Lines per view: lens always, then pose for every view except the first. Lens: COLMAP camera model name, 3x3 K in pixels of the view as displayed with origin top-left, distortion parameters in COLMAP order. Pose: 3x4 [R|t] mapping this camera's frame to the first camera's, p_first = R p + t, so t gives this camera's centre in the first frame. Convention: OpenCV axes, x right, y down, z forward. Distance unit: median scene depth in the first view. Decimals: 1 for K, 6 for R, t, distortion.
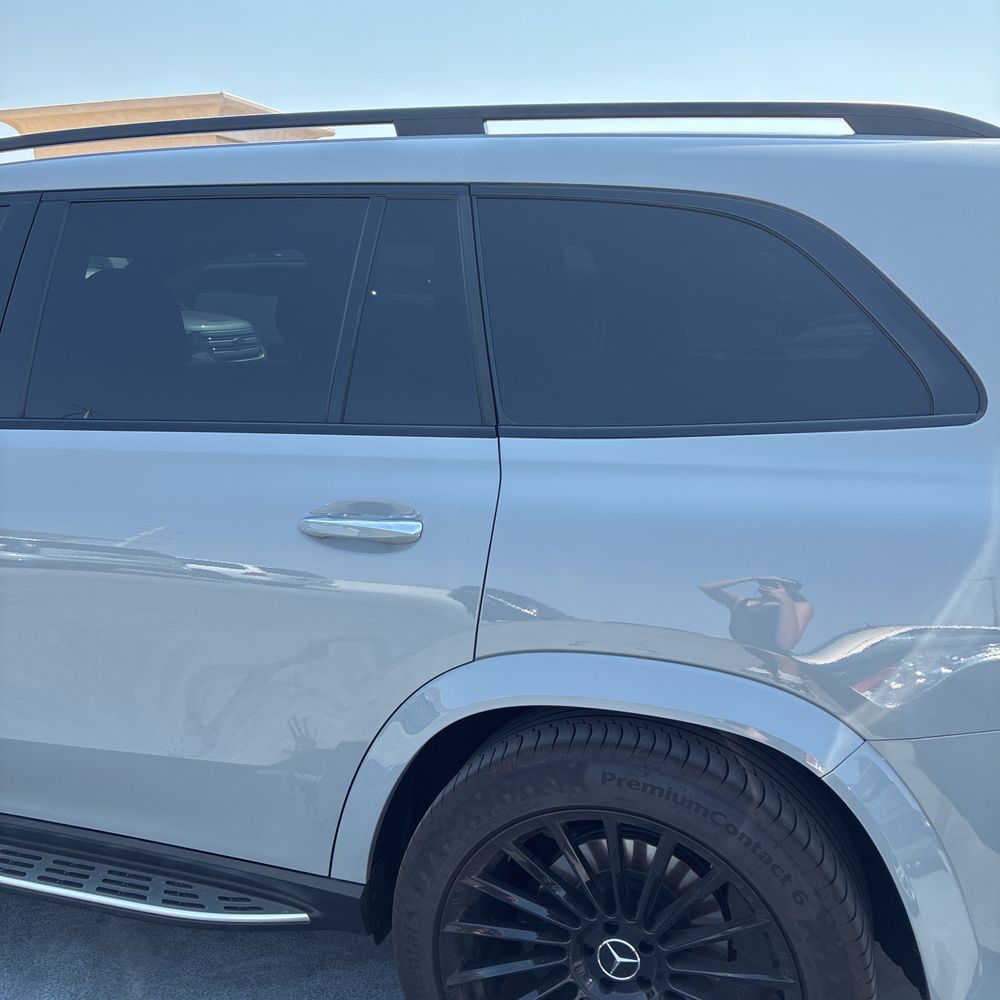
lens RADIAL K [[1011.0, 0, 497.8], [0, 1011.0, 505.2], [0, 0, 1]] dist [0.020690, 0.000000]
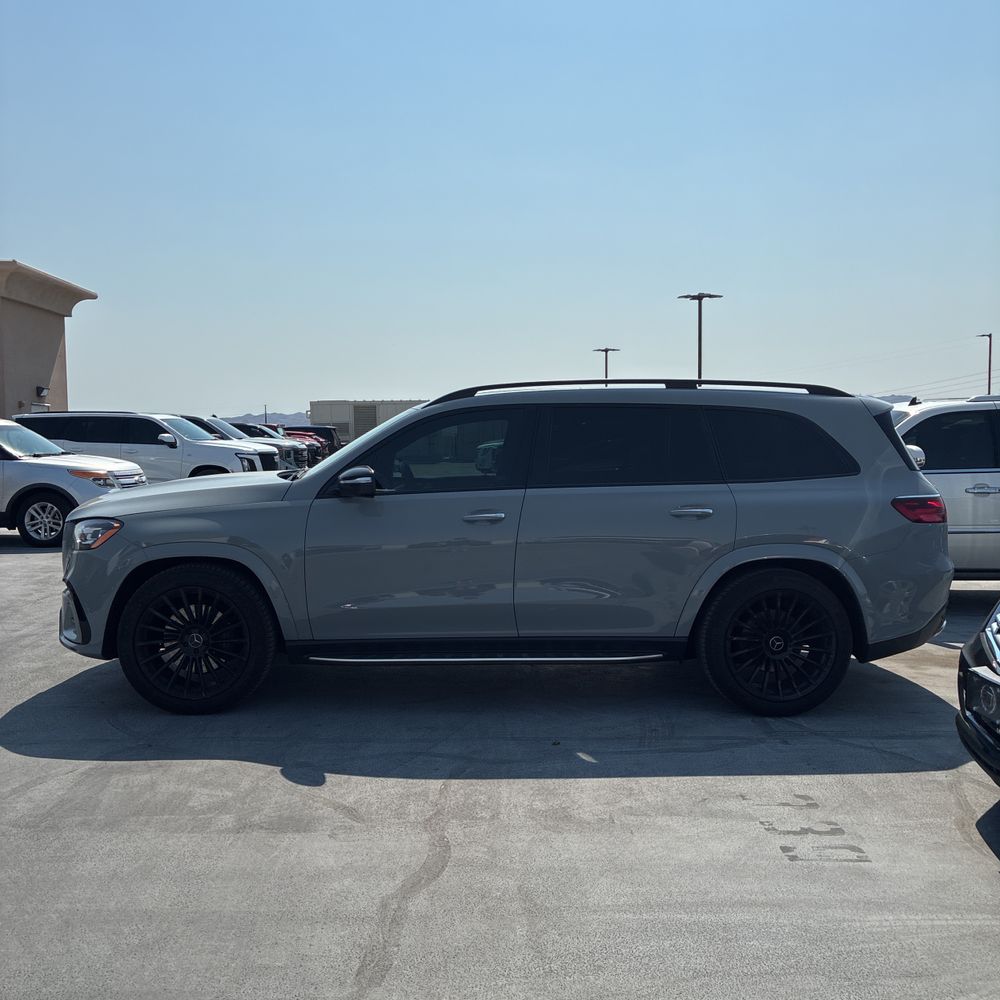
lens RADIAL K [[1011.0, 0, 502.9], [0, 1011.0, 498.8], [0, 0, 1]] dist [0.020690, 0.000000]
pose [[0.948818, -0.013882, 0.315518, -1.545408], [0.061958, 0.987802, -0.142859, 0.361999], [-0.309686, 0.155096, 0.938104, -1.634318]]
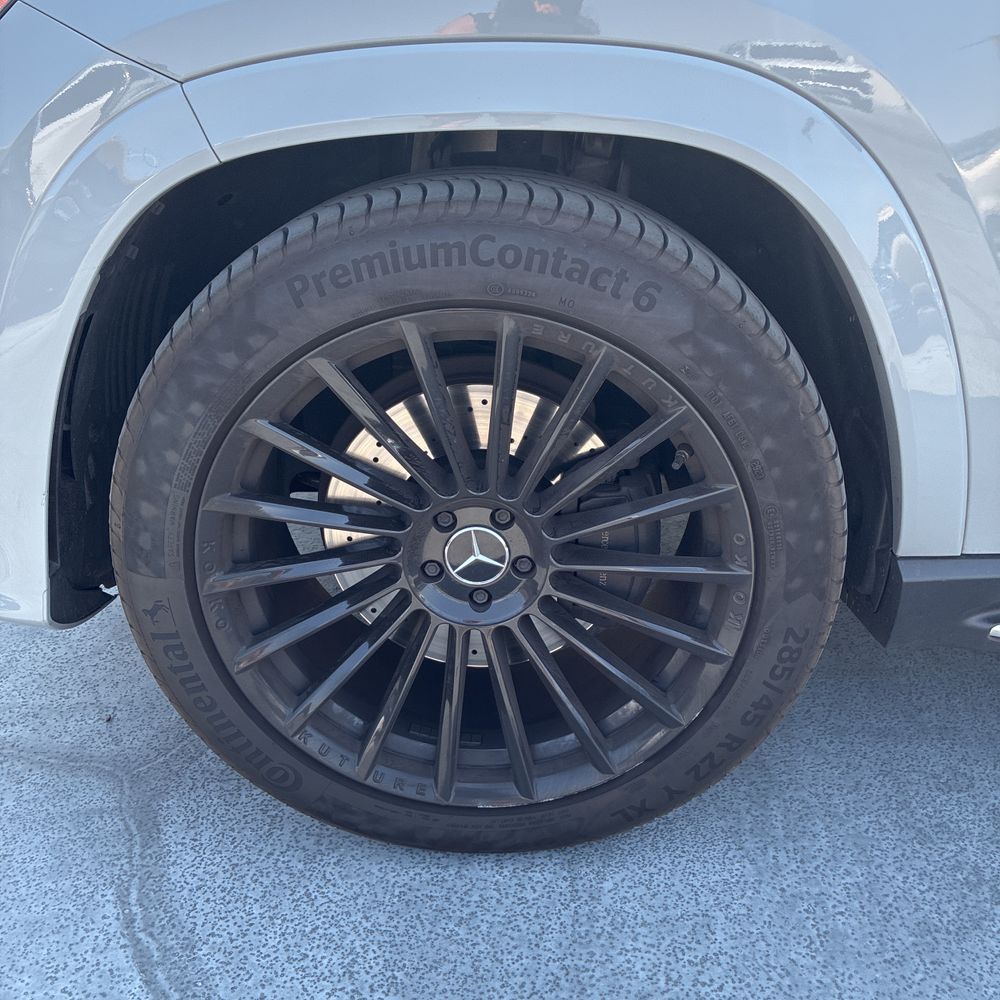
lens RADIAL K [[1011.0, 0, 499.2], [0, 1011.0, 505.4], [0, 0, 1]] dist [0.020690, 0.000000]
pose [[0.968911, -0.111963, 0.220627, -1.589153], [0.063474, 0.974388, 0.215727, 0.135512], [-0.239130, -0.195017, 0.951202, 0.795728]]
